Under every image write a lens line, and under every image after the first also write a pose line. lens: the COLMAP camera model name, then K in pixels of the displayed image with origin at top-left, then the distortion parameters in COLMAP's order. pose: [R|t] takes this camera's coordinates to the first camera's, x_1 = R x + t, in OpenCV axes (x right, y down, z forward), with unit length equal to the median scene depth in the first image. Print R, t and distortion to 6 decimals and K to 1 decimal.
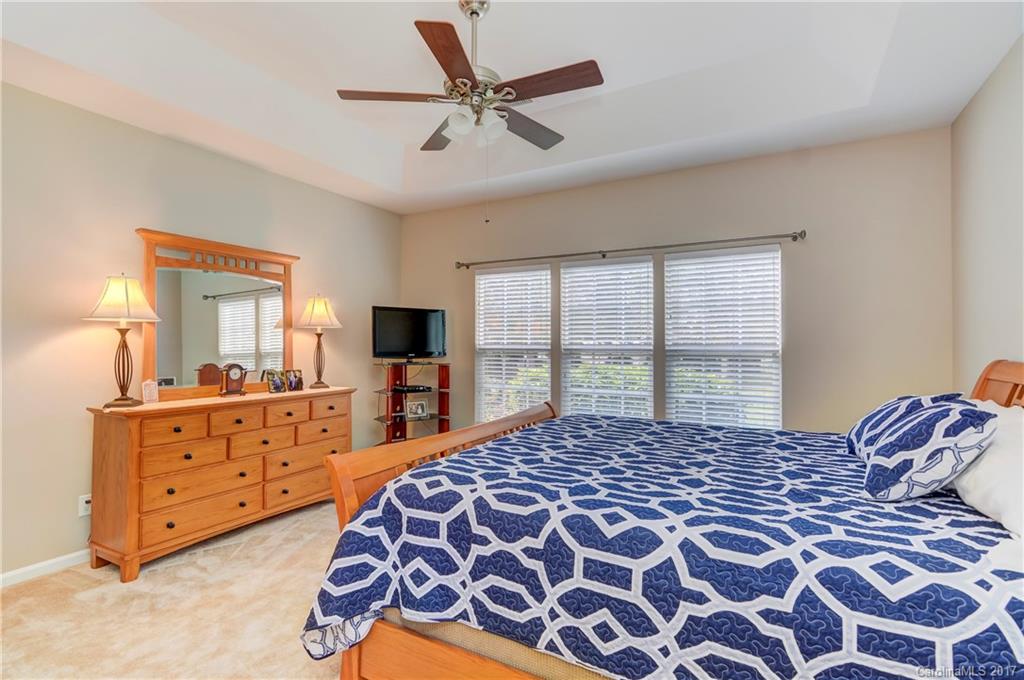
lens RADIAL K [[486.7, 0, 503.4], [0, 486.7, 340.4], [0, 0, 1]] dist [0.002810, -0.000581]
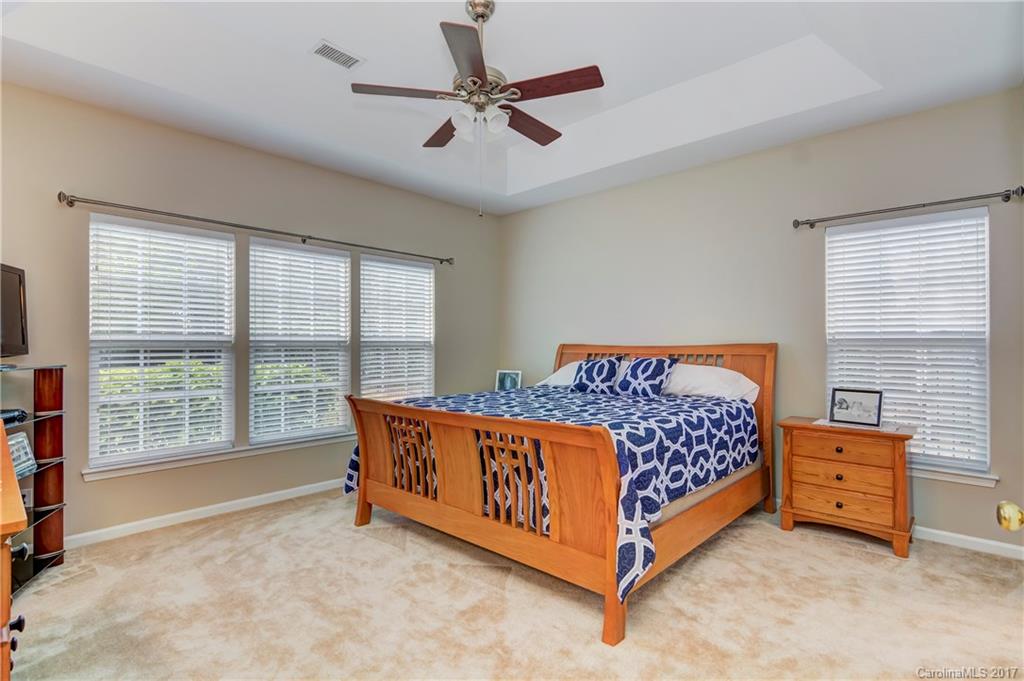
lens RADIAL K [[486.7, 0, 503.4], [0, 486.7, 340.9], [0, 0, 1]] dist [0.002810, -0.000581]
pose [[0.202964, -0.004932, 0.979174, -0.771137], [-0.012919, 0.999887, 0.007714, 0.009313], [-0.979101, -0.014215, 0.202877, 0.517145]]
